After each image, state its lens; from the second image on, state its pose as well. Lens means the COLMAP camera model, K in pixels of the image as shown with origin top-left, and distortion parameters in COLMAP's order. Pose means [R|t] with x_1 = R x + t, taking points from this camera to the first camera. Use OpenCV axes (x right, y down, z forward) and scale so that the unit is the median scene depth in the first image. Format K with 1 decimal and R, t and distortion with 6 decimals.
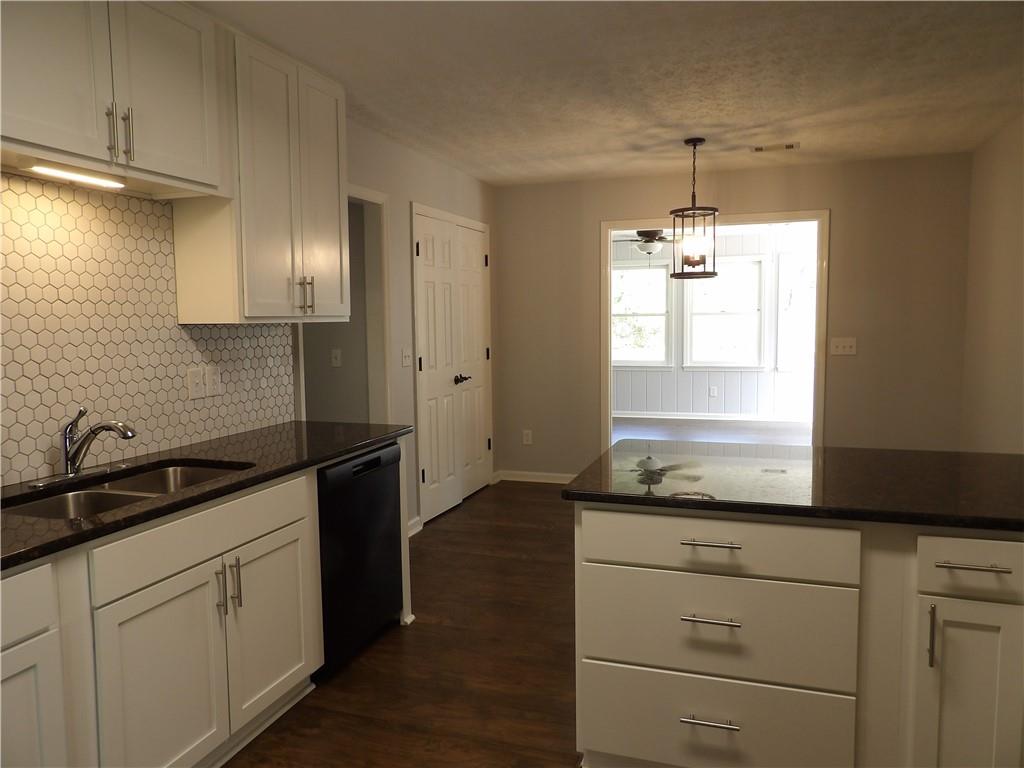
lens RADIAL K [[731.3, 0, 512.1], [0, 731.3, 383.8], [0, 0, 1]] dist [0.007369, 0.000970]
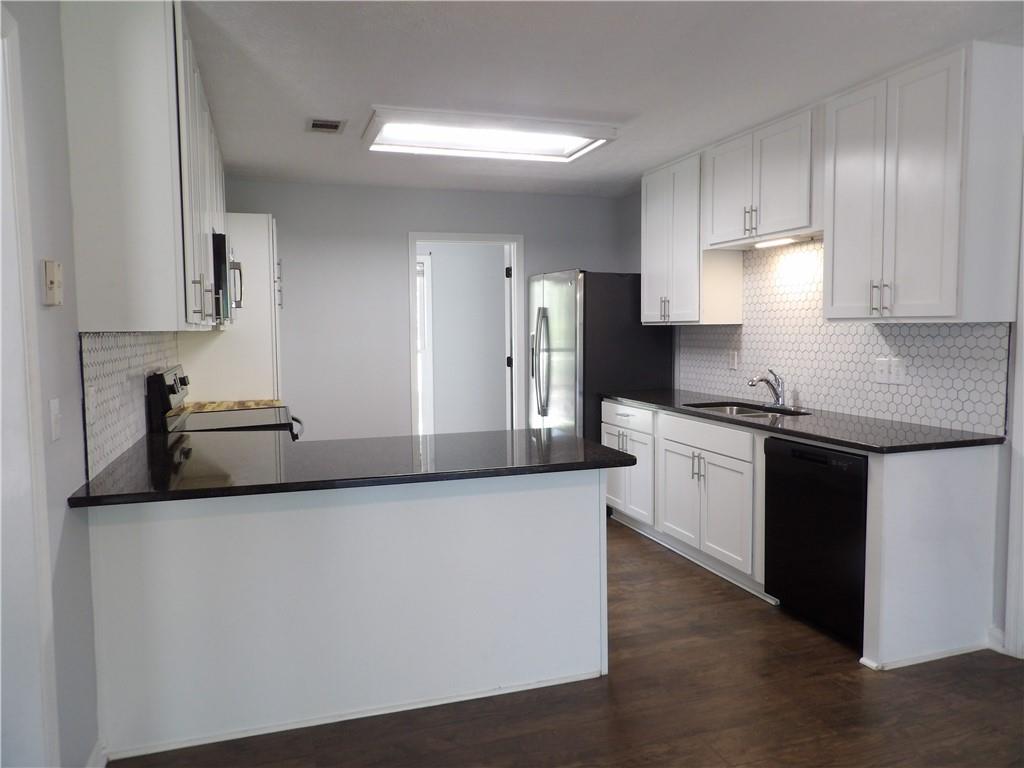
lens RADIAL K [[731.3, 0, 511.2], [0, 731.3, 381.1], [0, 0, 1]] dist [0.007369, 0.000970]
pose [[-0.785542, 0.069836, -0.614855, 0.834414], [-0.034285, 0.987173, 0.155927, -0.157442], [0.617858, 0.143567, -0.773072, 1.596094]]
